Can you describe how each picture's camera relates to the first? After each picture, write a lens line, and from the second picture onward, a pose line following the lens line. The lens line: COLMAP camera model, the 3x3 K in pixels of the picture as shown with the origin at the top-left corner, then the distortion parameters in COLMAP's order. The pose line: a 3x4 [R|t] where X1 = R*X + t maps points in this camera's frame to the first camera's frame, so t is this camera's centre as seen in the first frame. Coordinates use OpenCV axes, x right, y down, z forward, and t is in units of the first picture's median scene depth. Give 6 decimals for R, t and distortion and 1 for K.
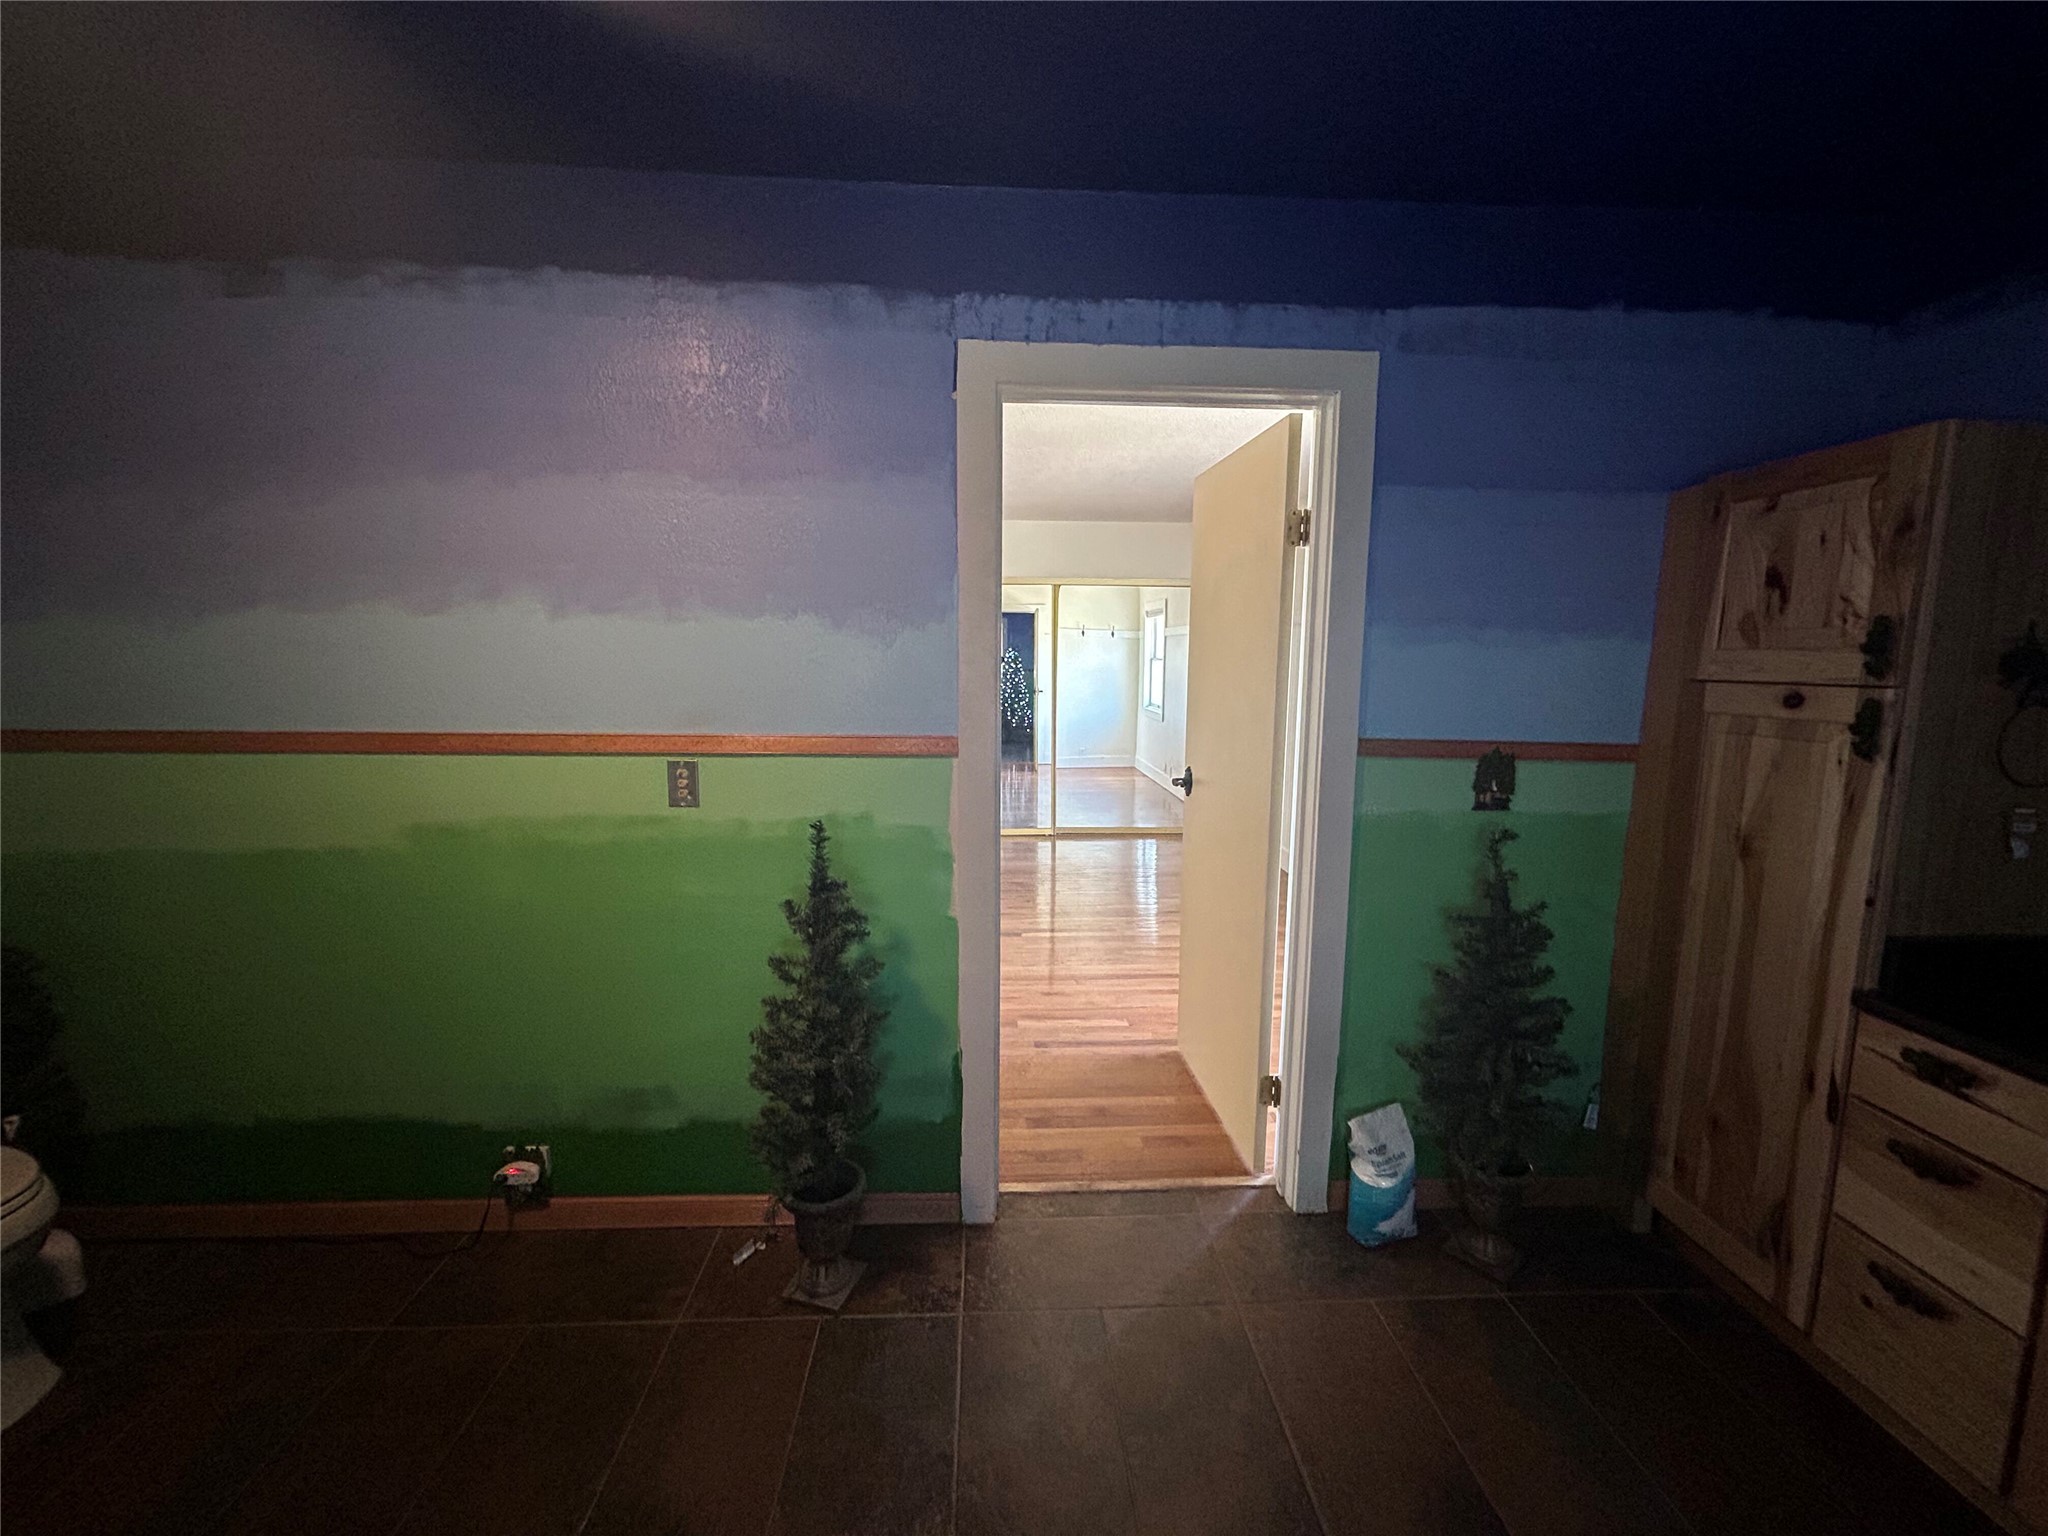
lens RADIAL K [[827.9, 0, 1015.5], [0, 827.9, 763.5], [0, 0, 1]] dist [0.000293, 0.000190]
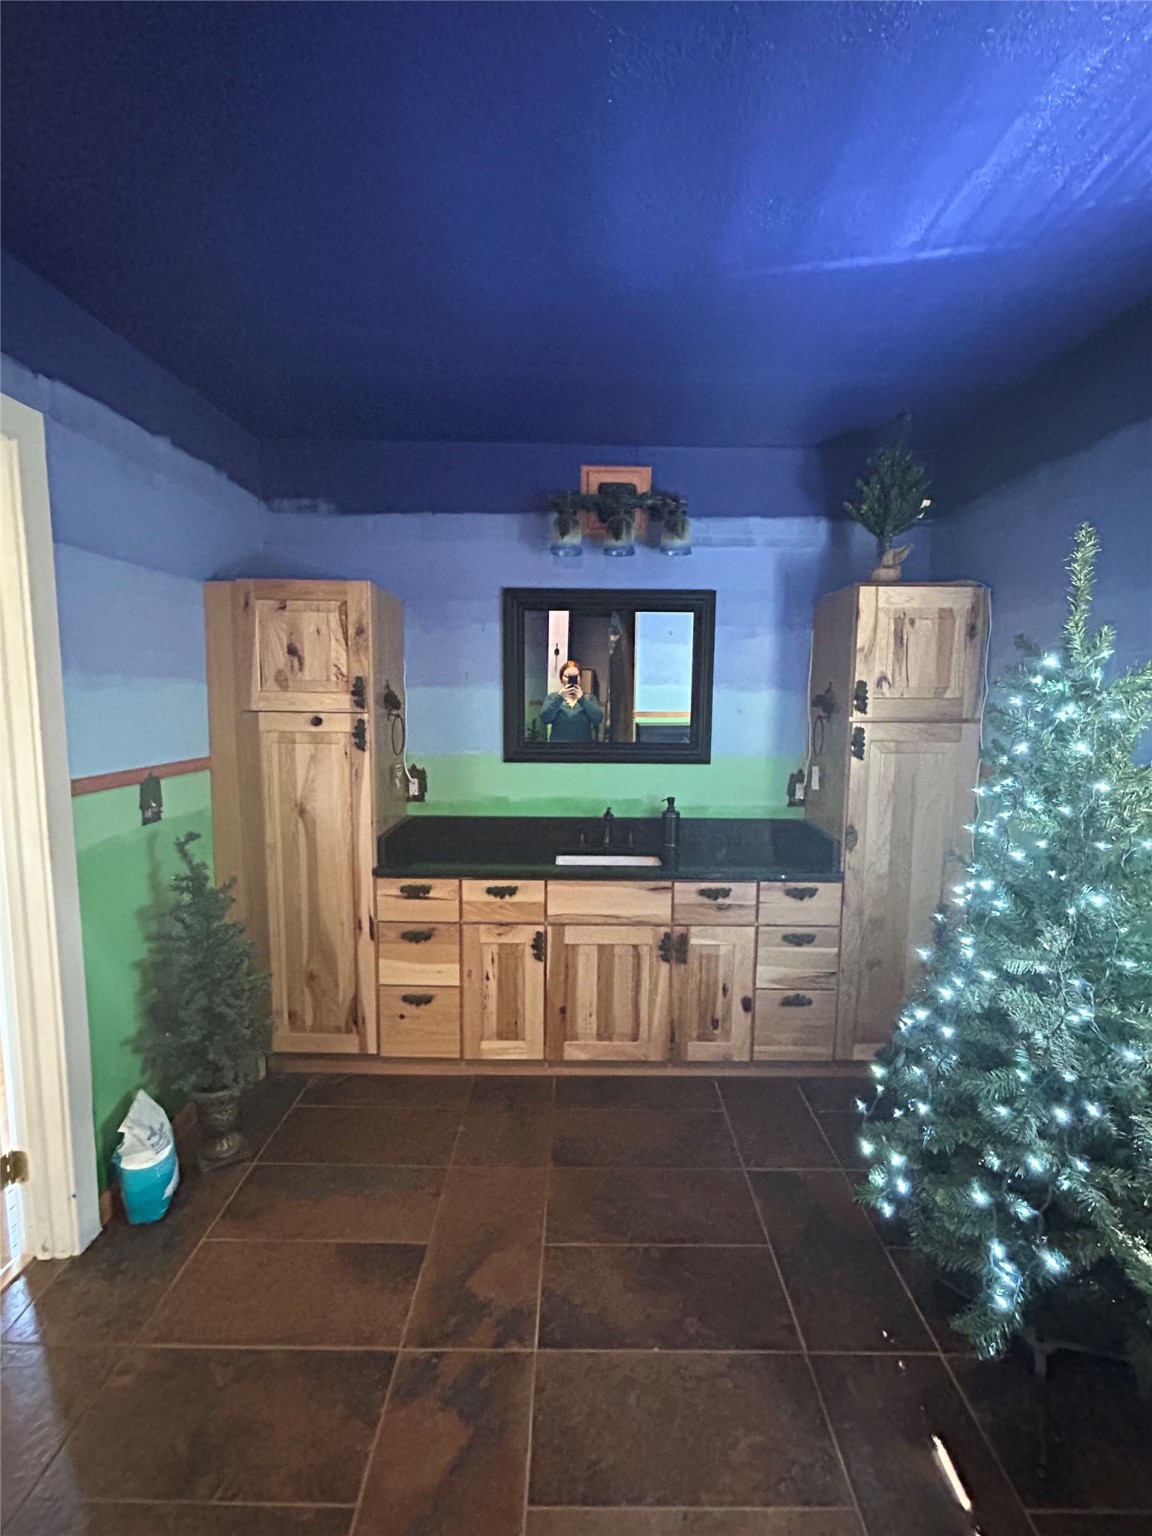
lens RADIAL K [[717.1, 0, 576.6], [0, 717.1, 768.0], [0, 0, 1]] dist [-0.001989, 0.002625]
pose [[0.046203, -0.123613, 0.991254, -0.539134], [0.119738, 0.985845, 0.117358, -0.089132], [-0.991730, 0.113268, 0.060350, 0.361926]]
